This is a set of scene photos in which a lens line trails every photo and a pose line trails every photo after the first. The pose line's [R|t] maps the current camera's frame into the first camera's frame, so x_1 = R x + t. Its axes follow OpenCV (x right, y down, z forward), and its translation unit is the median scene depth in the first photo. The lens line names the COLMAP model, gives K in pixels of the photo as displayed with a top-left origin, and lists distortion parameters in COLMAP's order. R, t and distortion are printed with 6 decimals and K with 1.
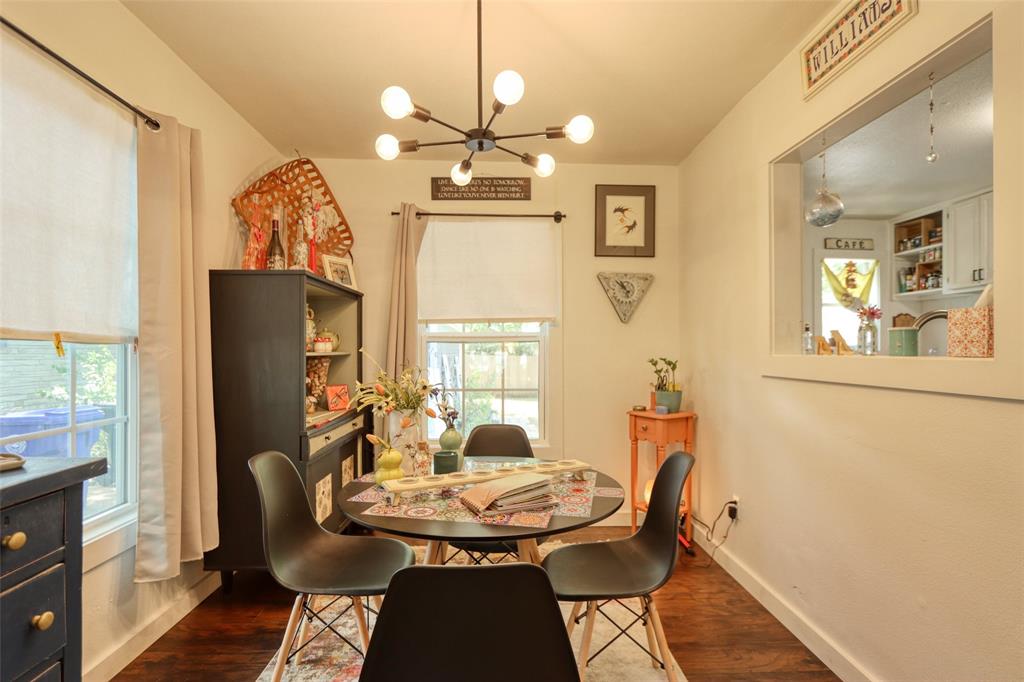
lens RADIAL K [[491.4, 0, 514.4], [0, 491.4, 348.8], [0, 0, 1]] dist [-0.018436, 0.003679]
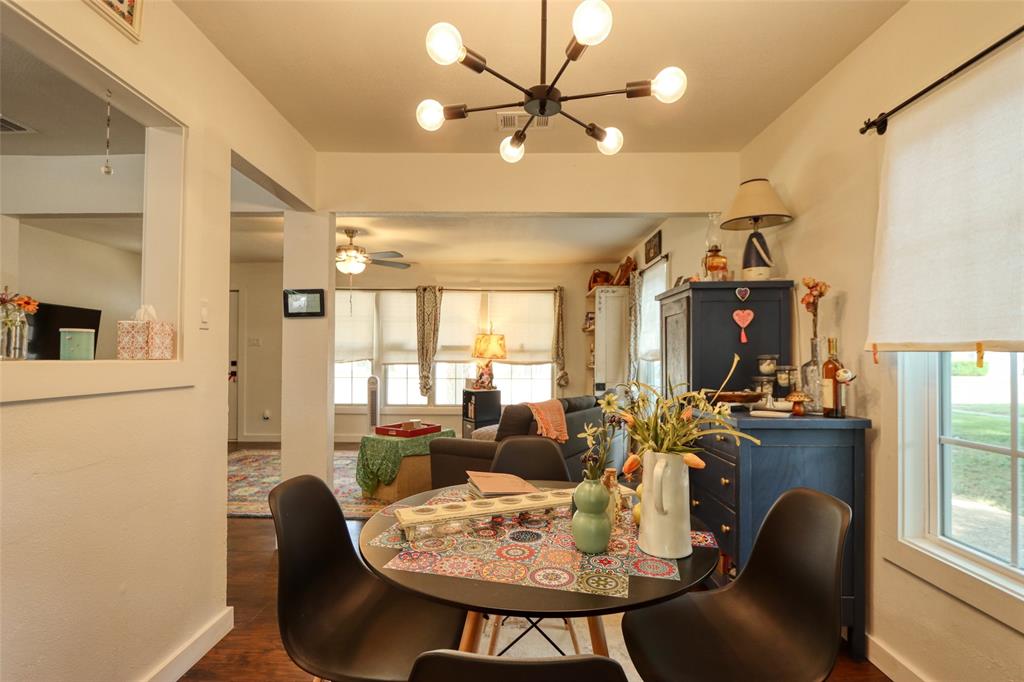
lens RADIAL K [[491.4, 0, 511.5], [0, 491.4, 344.9], [0, 0, 1]] dist [-0.018436, 0.003679]
pose [[-0.998984, -0.006742, 0.044570, -0.025922], [-0.007924, 0.999620, -0.026400, 0.000817], [-0.044375, -0.026727, -0.998657, 0.899754]]
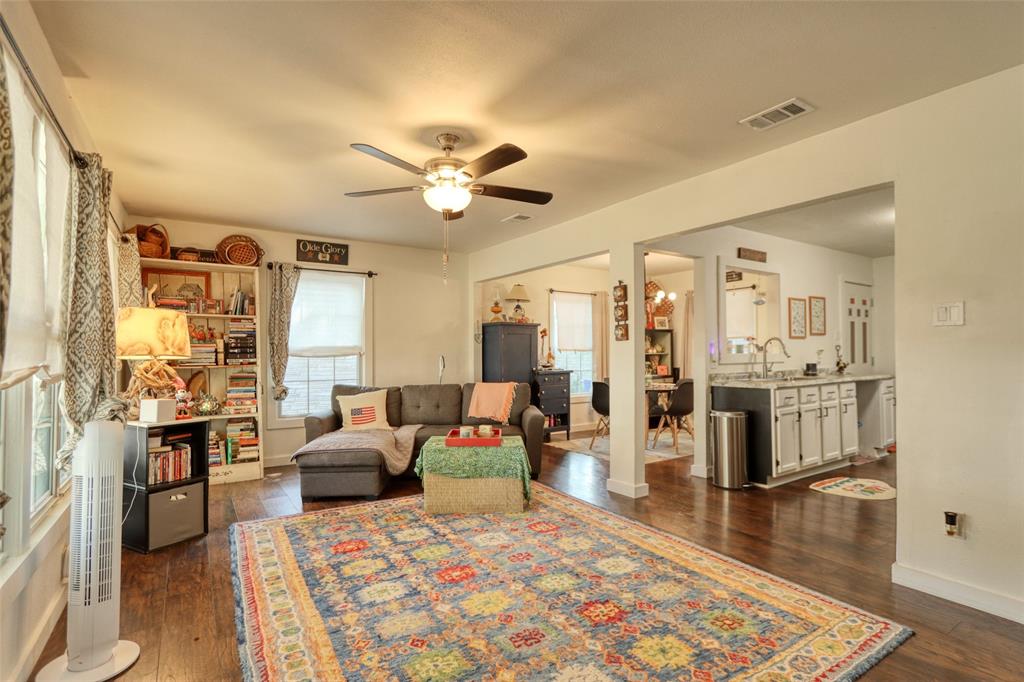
lens RADIAL K [[491.4, 0, 511.9], [0, 491.4, 350.2], [0, 0, 1]] dist [-0.018436, 0.003679]
pose [[0.509546, -0.009357, -0.860393, 1.350004], [0.008798, 0.999945, -0.005665, 0.000072], [0.860399, -0.004683, 0.509600, -0.934234]]
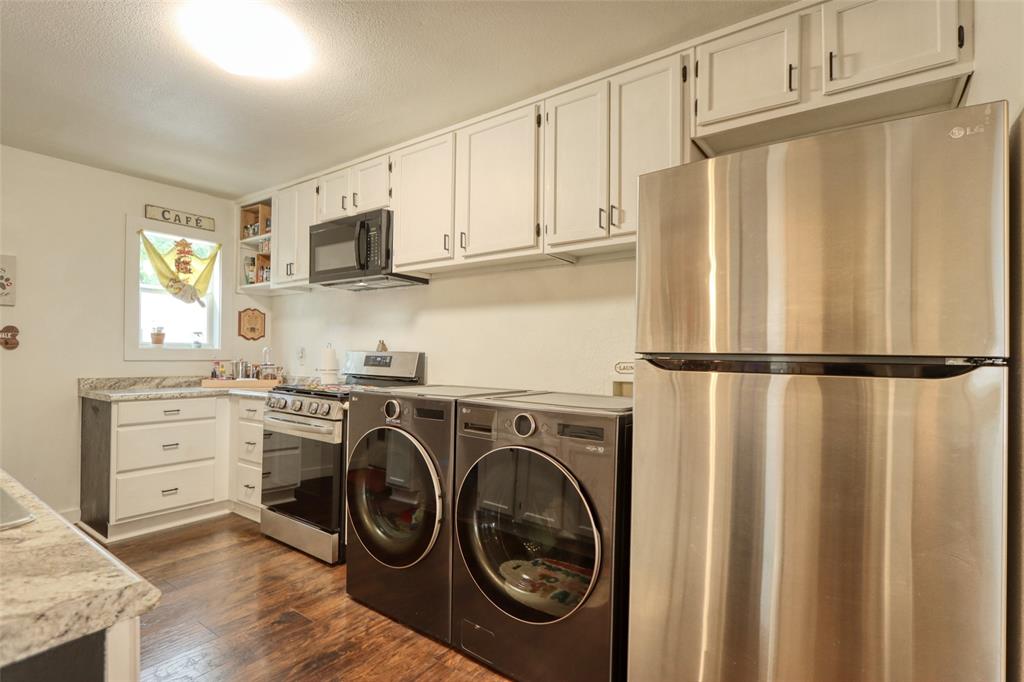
lens RADIAL K [[491.4, 0, 513.9], [0, 491.4, 348.9], [0, 0, 1]] dist [-0.018436, 0.003679]
pose [[0.609807, 0.008344, 0.792506, 0.545503], [-0.008322, 0.999957, -0.004124, 0.002745], [-0.792507, -0.004081, 0.609850, 0.088243]]
